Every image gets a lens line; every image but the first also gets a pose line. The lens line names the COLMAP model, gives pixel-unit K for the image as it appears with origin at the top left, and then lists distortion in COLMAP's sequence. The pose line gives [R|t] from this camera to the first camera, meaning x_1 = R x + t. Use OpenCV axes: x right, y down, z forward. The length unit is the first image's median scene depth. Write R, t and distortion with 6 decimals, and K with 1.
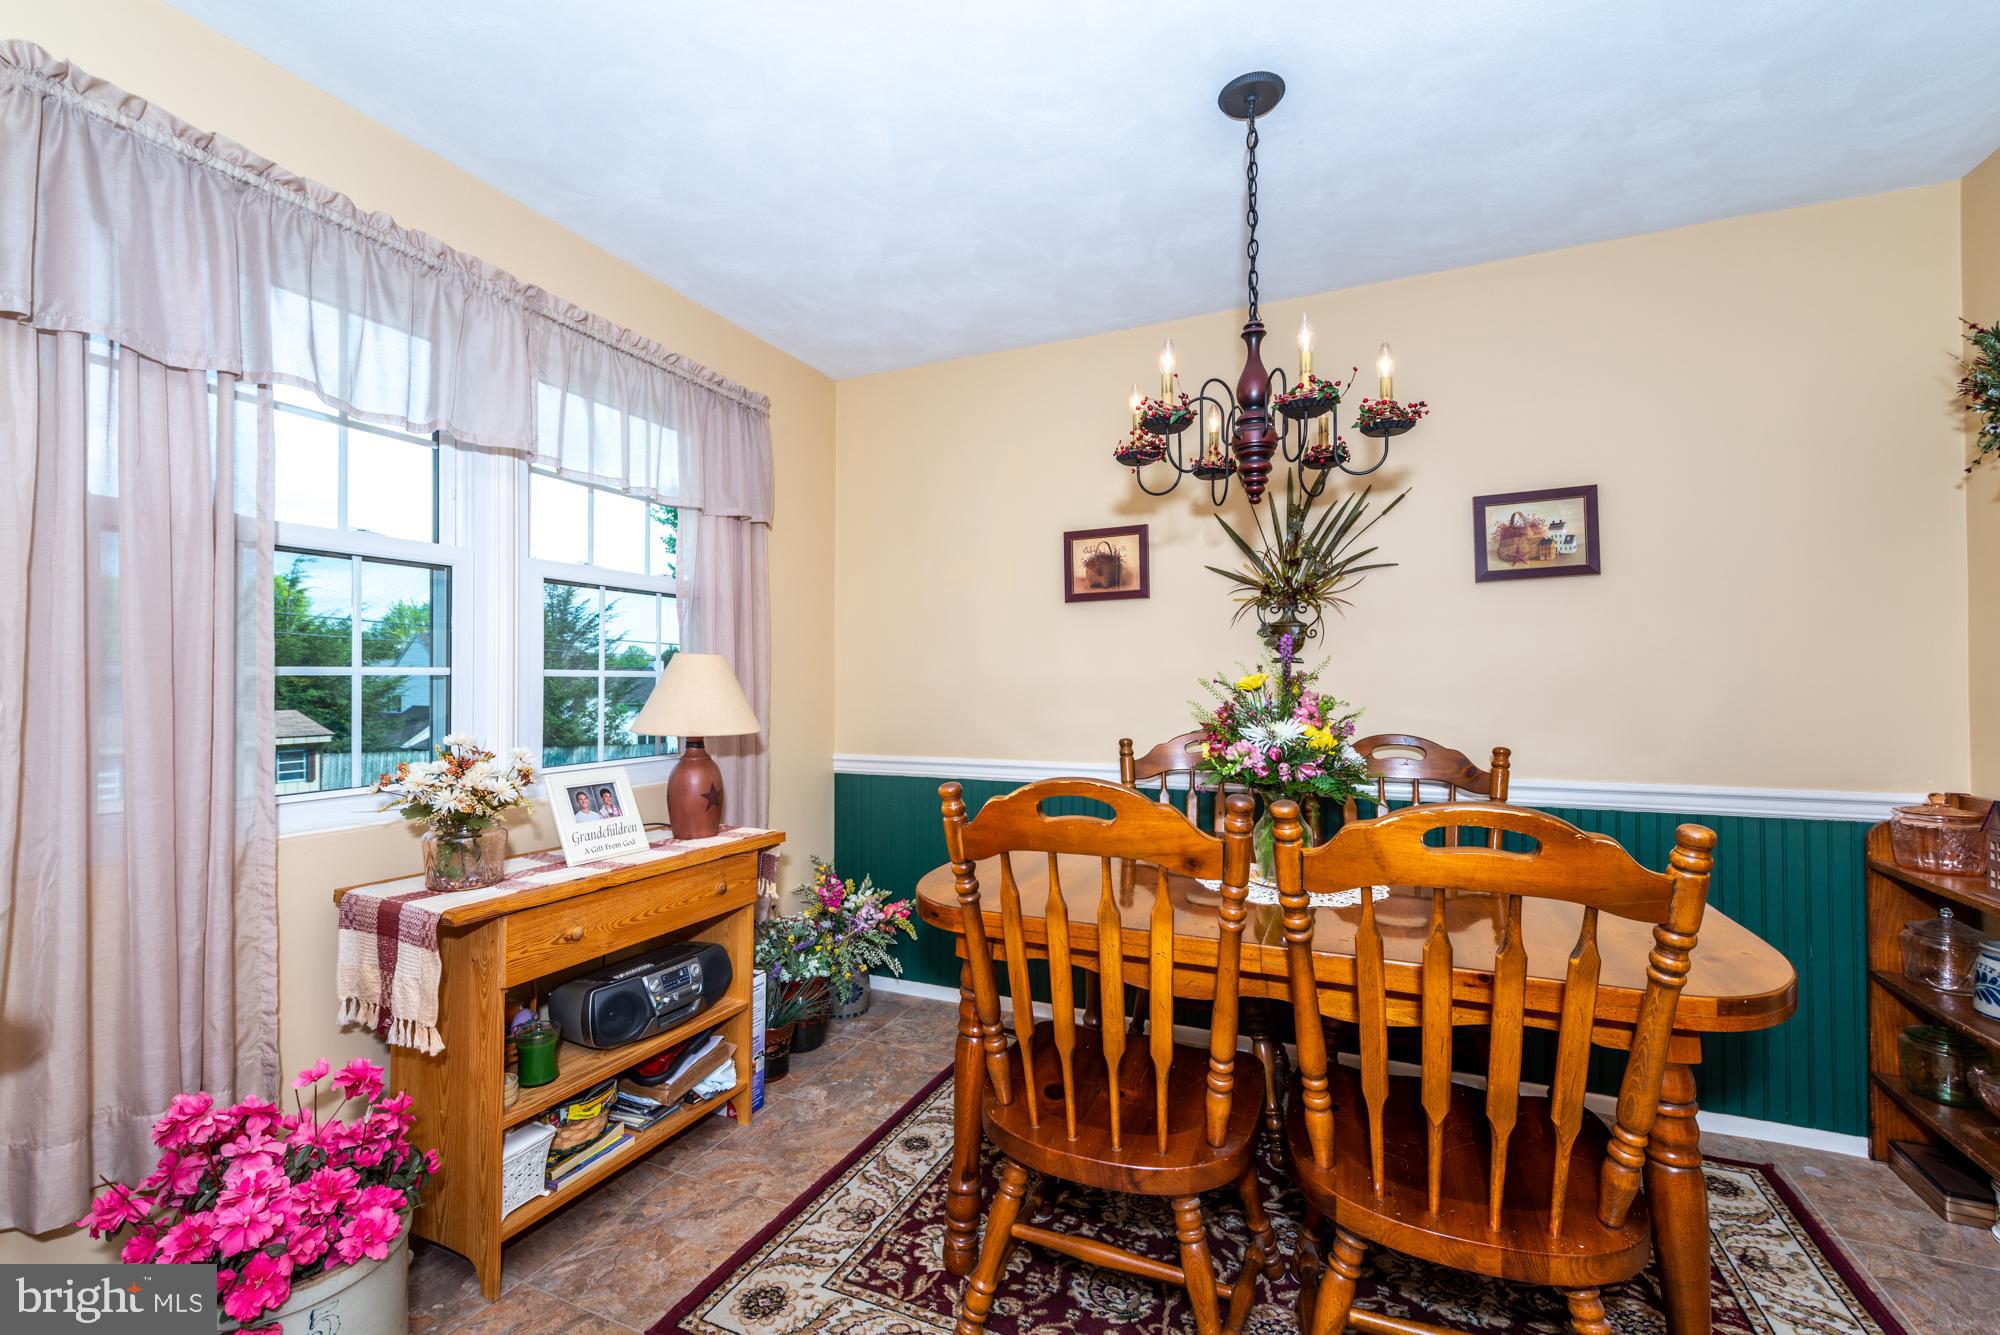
lens RADIAL K [[840.9, 0, 1000.0], [0, 840.9, 667.5], [0, 0, 1]] dist [0.004025, 0.000118]
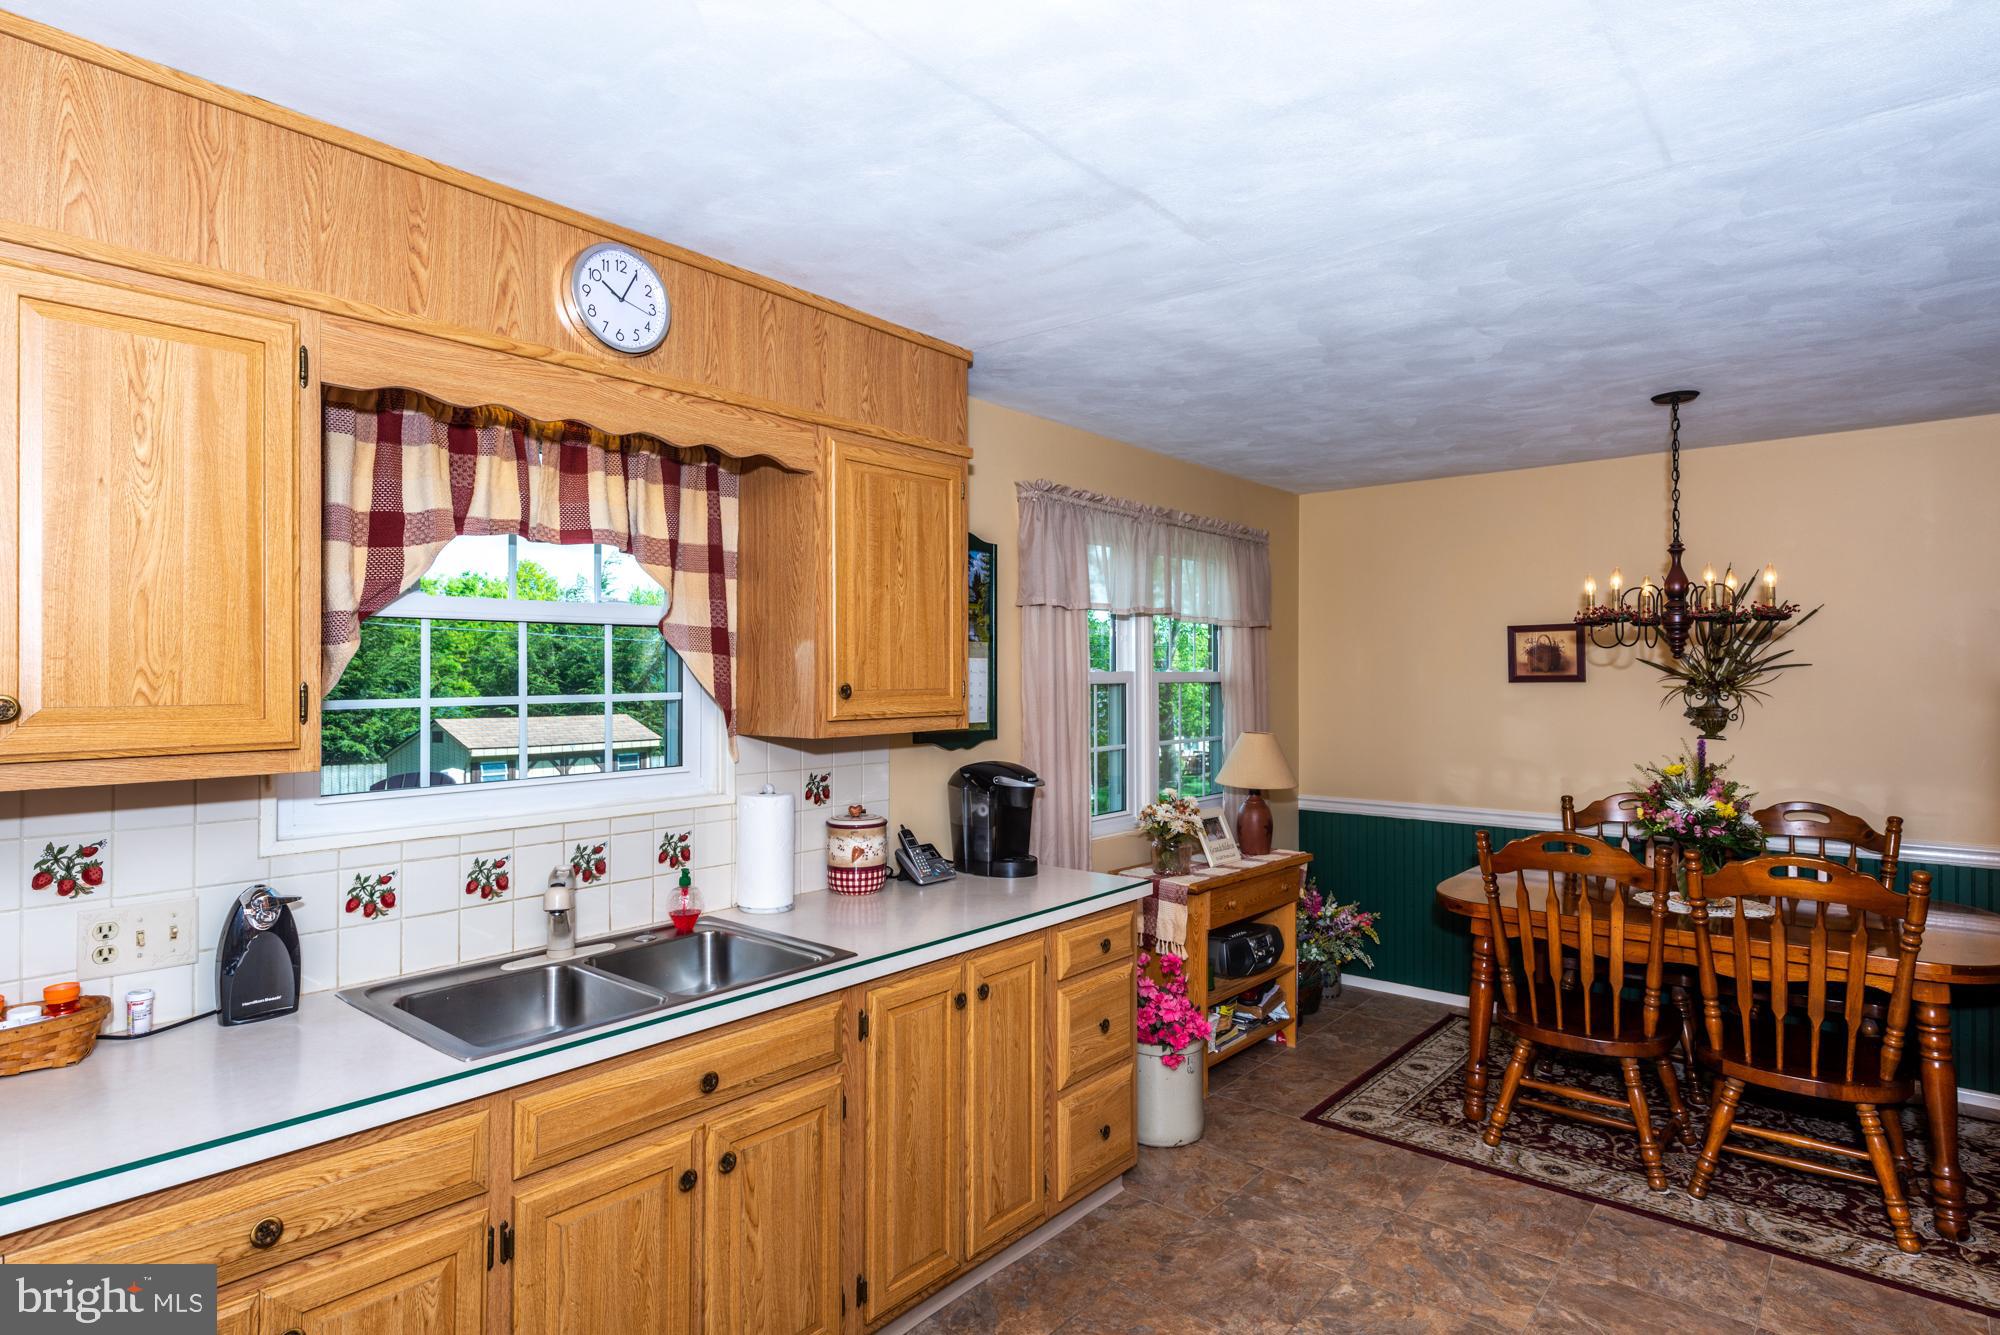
lens RADIAL K [[1069.4, 0, 994.2], [0, 1069.4, 663.1], [0, 0, 1]] dist [0.003147, -0.002648]
pose [[0.958596, -0.000380, -0.284768, -0.286033], [0.002469, 0.999973, 0.006976, -0.167664], [0.284757, -0.007390, 0.958571, -1.044481]]
